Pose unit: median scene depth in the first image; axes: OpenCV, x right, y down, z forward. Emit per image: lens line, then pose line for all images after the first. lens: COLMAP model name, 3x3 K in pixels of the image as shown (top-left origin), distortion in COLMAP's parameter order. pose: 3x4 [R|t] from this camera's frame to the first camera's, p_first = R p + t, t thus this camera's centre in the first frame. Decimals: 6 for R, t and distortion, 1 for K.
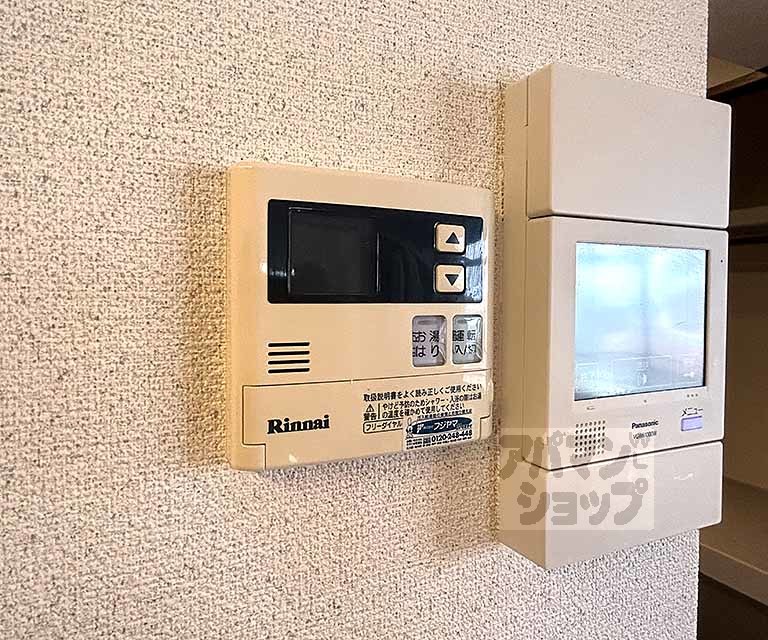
lens RADIAL K [[458.1, 0, 385.0], [0, 458.1, 313.8], [0, 0, 1]] dist [-0.003847, 0.000577]
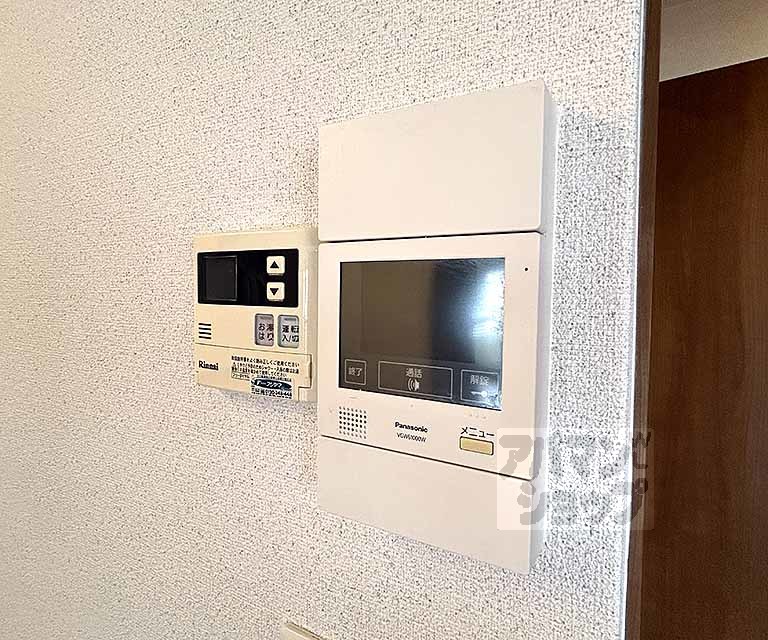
lens RADIAL K [[421.2, 0, 384.0], [0, 421.2, 320.0], [0, 0, 1]] dist [-0.002103, 0.000509]
pose [[0.634819, 0.056854, -0.770567, 1.486412], [-0.044872, 0.998319, 0.036692, -0.048146], [0.771357, 0.011284, 0.636302, 0.379794]]
